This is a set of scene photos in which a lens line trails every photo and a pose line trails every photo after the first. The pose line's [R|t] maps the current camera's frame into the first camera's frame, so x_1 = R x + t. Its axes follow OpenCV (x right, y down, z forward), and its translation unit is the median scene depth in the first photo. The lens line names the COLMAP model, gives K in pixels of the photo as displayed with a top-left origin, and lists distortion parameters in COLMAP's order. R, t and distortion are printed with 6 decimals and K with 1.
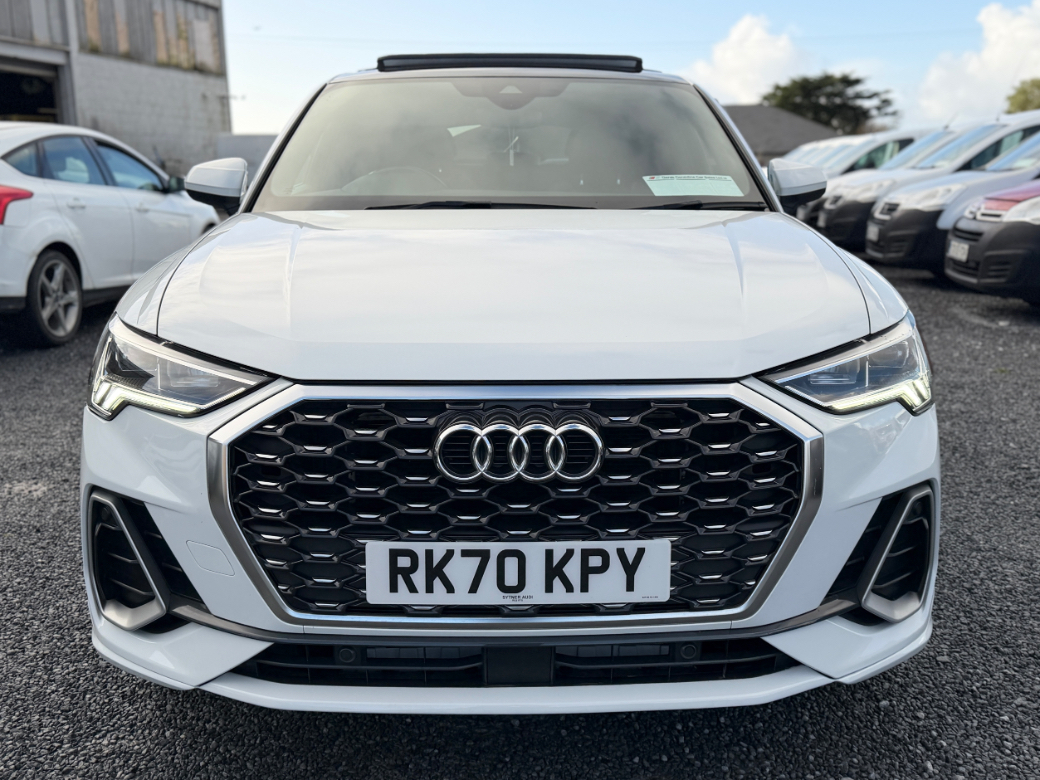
lens RADIAL K [[1018.7, 0, 520.0], [0, 1018.7, 390.0], [0, 0, 1]] dist [-0.005242, 0.000516]
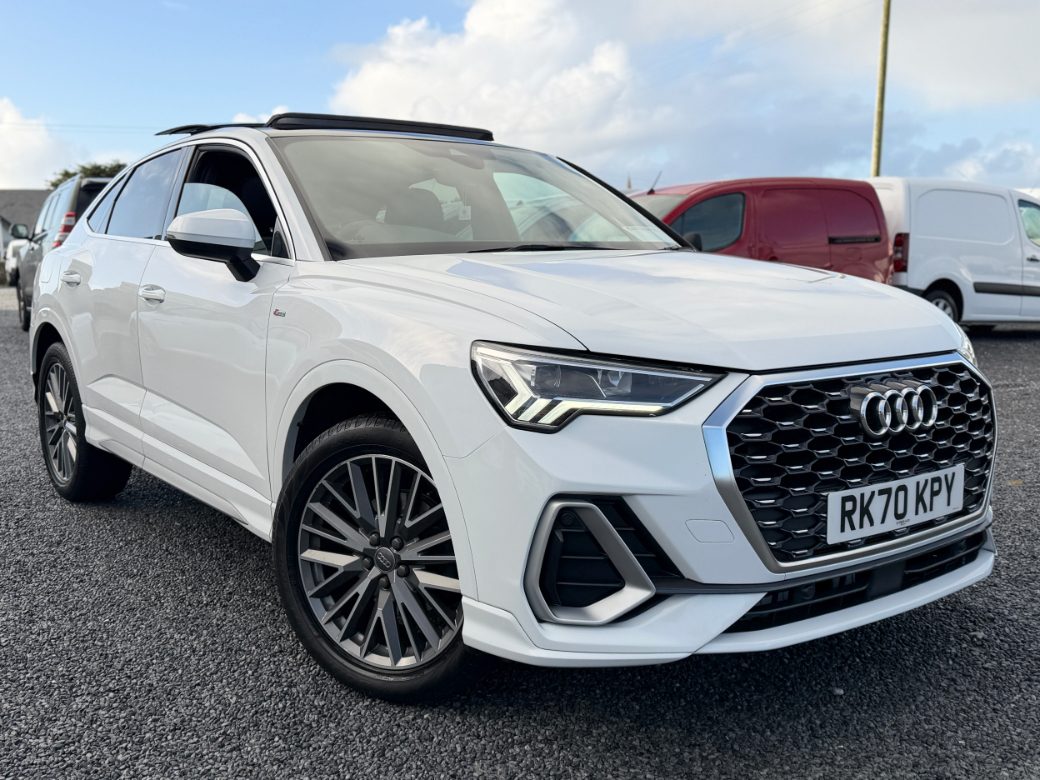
lens RADIAL K [[923.0, 0, 520.0], [0, 923.0, 390.0], [0, 0, 1]] dist [0.135958, -0.264385]
pose [[0.871736, -0.093833, 0.480907, -1.000703], [0.120853, 0.992344, -0.025448, 0.006494], [-0.474837, 0.080303, 0.876402, 0.164443]]
